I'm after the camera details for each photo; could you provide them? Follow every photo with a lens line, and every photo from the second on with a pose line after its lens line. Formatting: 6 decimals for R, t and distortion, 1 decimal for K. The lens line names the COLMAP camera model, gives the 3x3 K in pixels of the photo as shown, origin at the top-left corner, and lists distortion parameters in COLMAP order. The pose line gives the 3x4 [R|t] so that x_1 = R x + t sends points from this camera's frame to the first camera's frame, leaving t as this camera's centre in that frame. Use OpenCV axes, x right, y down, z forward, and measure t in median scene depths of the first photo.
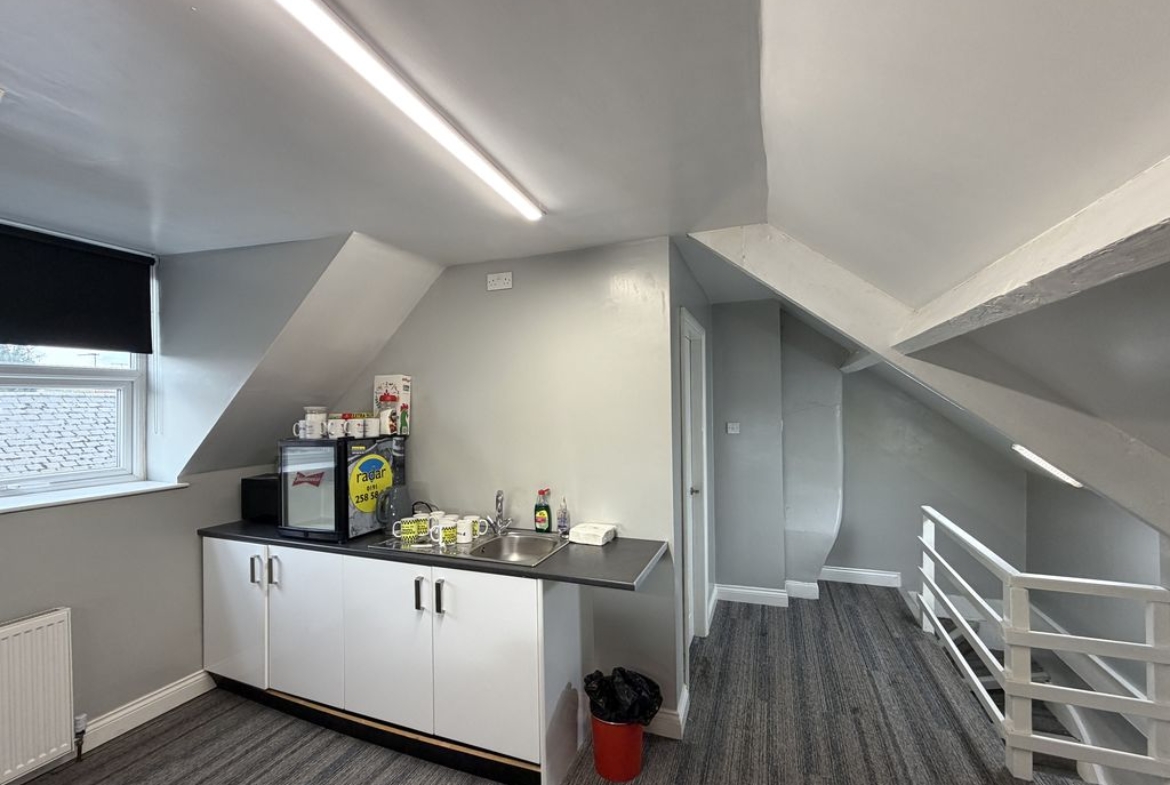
lens RADIAL K [[490.8, 0, 579.7], [0, 490.8, 398.6], [0, 0, 1]] dist [-0.002704, -0.000042]
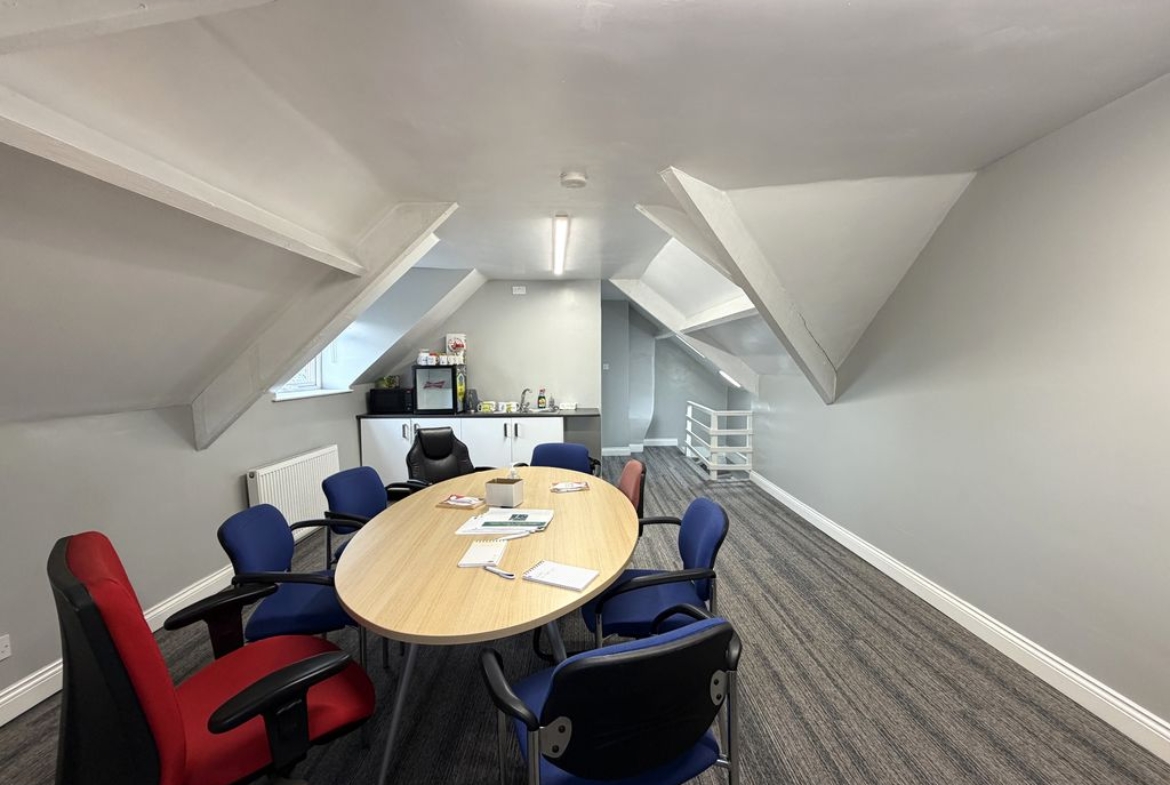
lens RADIAL K [[490.8, 0, 590.7], [0, 490.8, 390.0], [0, 0, 1]] dist [-0.002704, -0.000042]
pose [[0.915842, -0.013223, 0.401322, -0.723281], [-0.011635, 0.998164, 0.059441, 0.054271], [-0.401371, -0.059108, 0.914006, -1.037101]]
